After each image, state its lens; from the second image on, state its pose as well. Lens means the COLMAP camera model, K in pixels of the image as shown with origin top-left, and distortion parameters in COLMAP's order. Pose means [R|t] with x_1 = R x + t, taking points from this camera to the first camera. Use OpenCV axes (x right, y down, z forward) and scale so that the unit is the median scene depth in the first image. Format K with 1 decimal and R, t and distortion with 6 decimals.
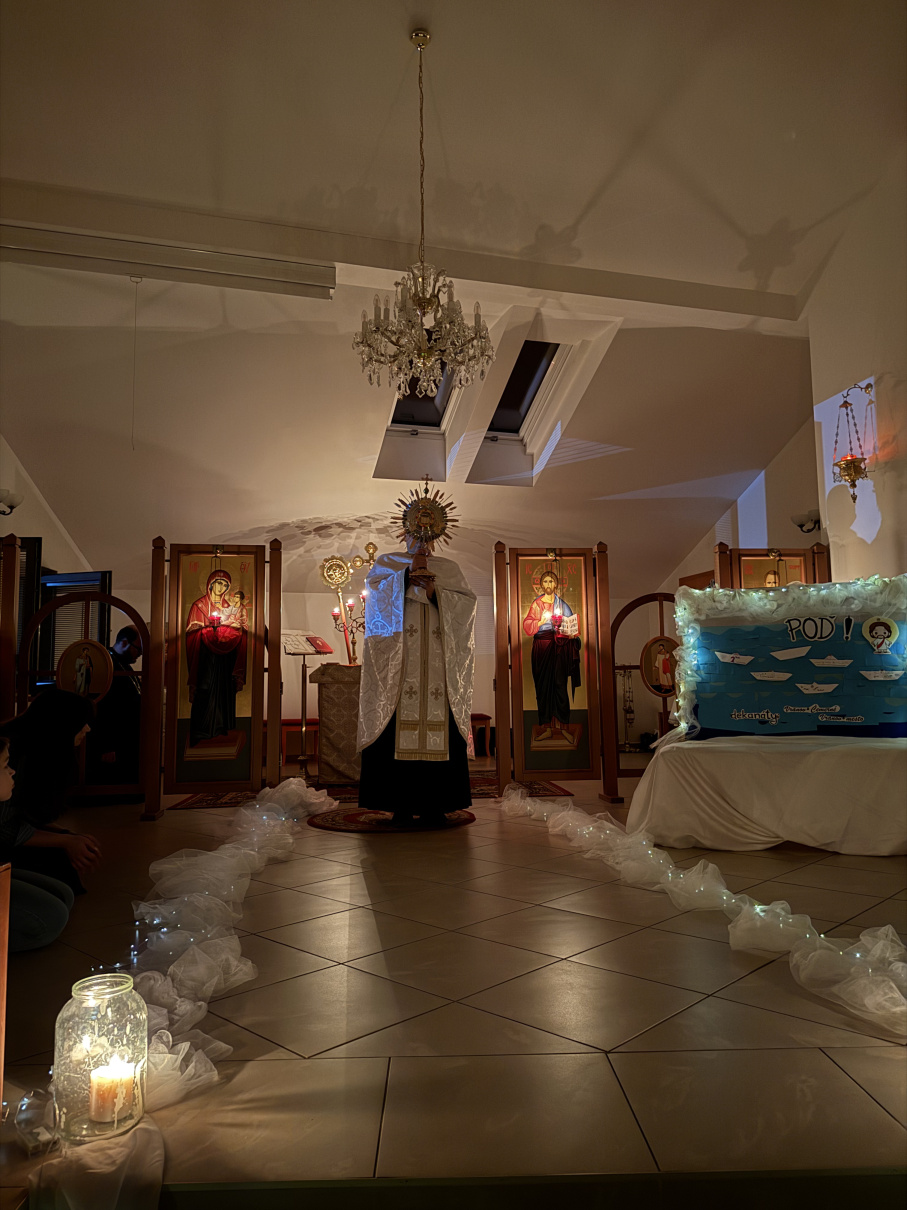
lens RADIAL K [[843.5, 0, 457.8], [0, 843.5, 598.3], [0, 0, 1]] dist [0.027530, -0.037293]
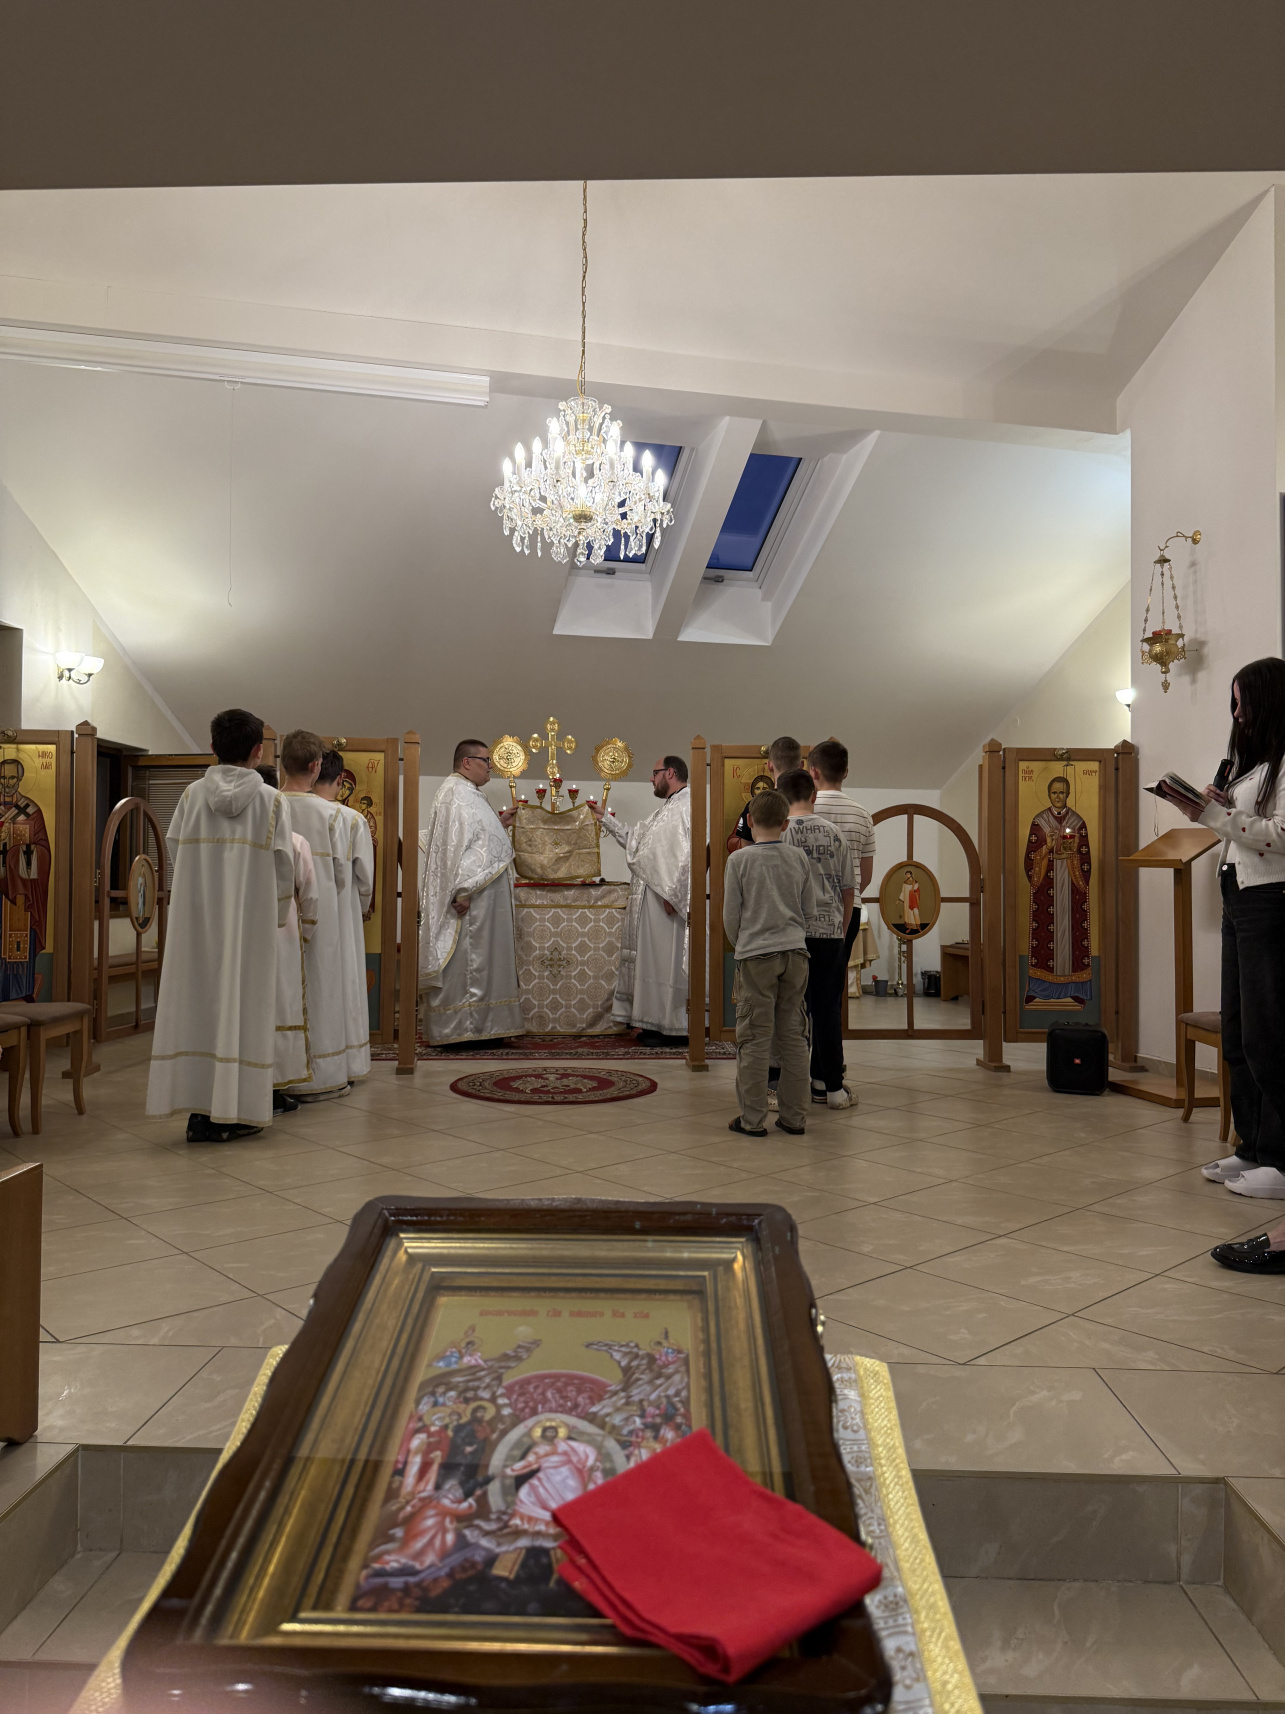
lens RADIAL K [[1207.0, 0, 645.6], [0, 1207.0, 847.1], [0, 0, 1]] dist [0.024011, -0.034308]
pose [[0.997799, 0.019956, -0.063245, 0.075457], [-0.014917, 0.996750, 0.079160, -0.054051], [0.064619, -0.078042, 0.994854, -0.115219]]
